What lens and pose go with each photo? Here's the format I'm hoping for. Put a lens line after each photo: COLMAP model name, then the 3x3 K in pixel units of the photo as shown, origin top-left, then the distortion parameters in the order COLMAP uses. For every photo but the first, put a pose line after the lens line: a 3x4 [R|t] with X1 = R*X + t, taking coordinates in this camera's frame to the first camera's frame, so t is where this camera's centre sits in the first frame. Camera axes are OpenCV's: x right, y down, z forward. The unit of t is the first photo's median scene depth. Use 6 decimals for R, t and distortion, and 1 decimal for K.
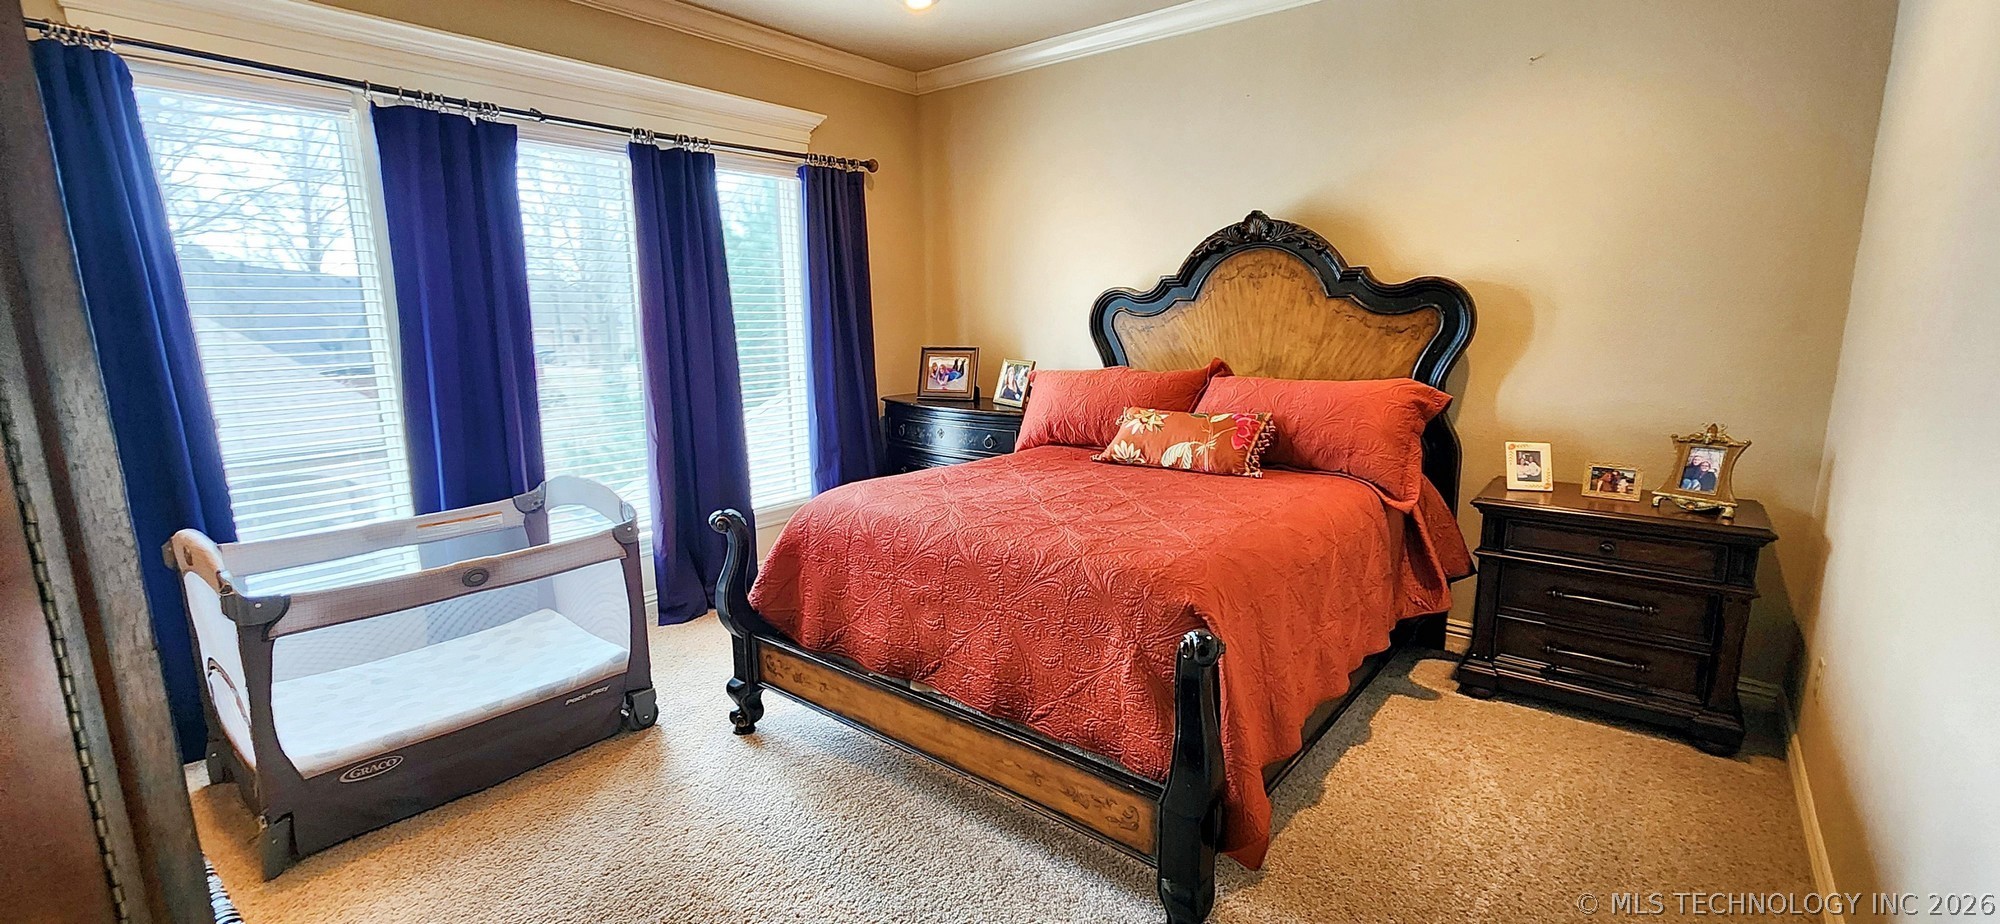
lens RADIAL K [[824.6, 0, 994.8], [0, 824.6, 467.2], [0, 0, 1]] dist [0.000697, 0.000162]
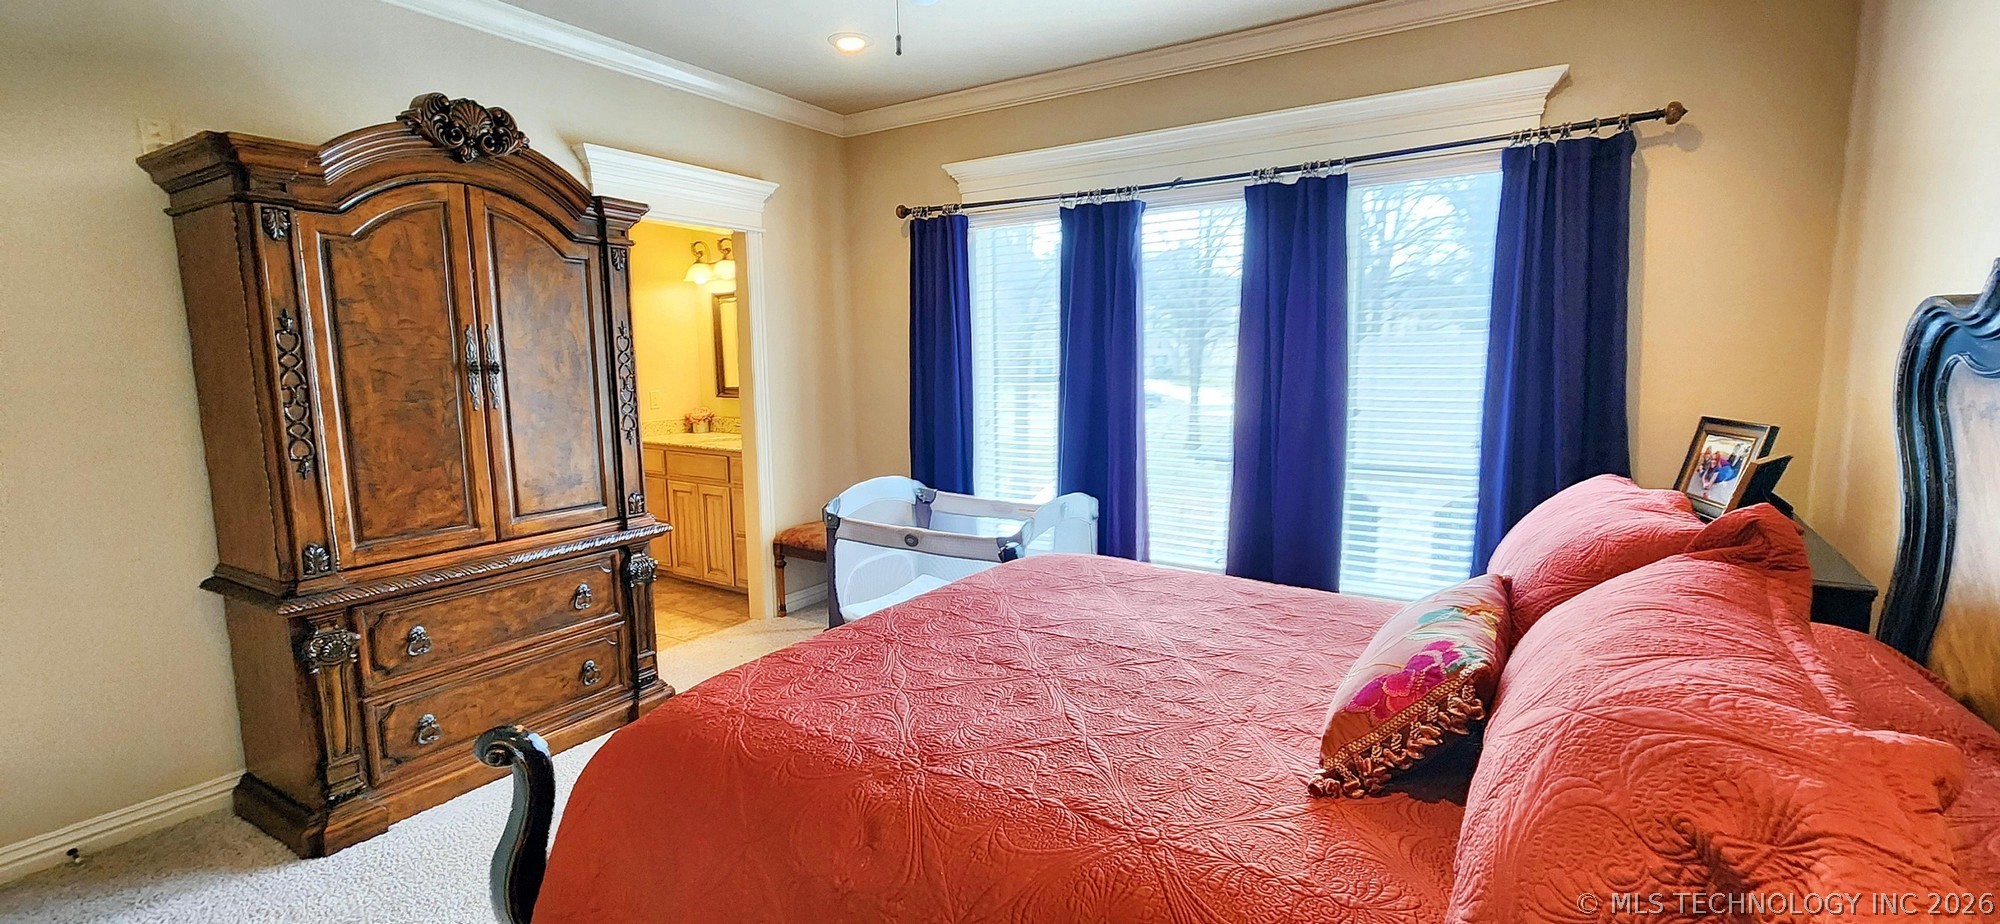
lens RADIAL K [[824.6, 0, 994.8], [0, 824.6, 467.2], [0, 0, 1]] dist [0.000697, 0.000162]
pose [[0.132432, 0.129455, -0.982702, 0.518858], [-0.180788, 0.977958, 0.104467, -0.109997], [0.974565, 0.163826, 0.152917, 0.593018]]
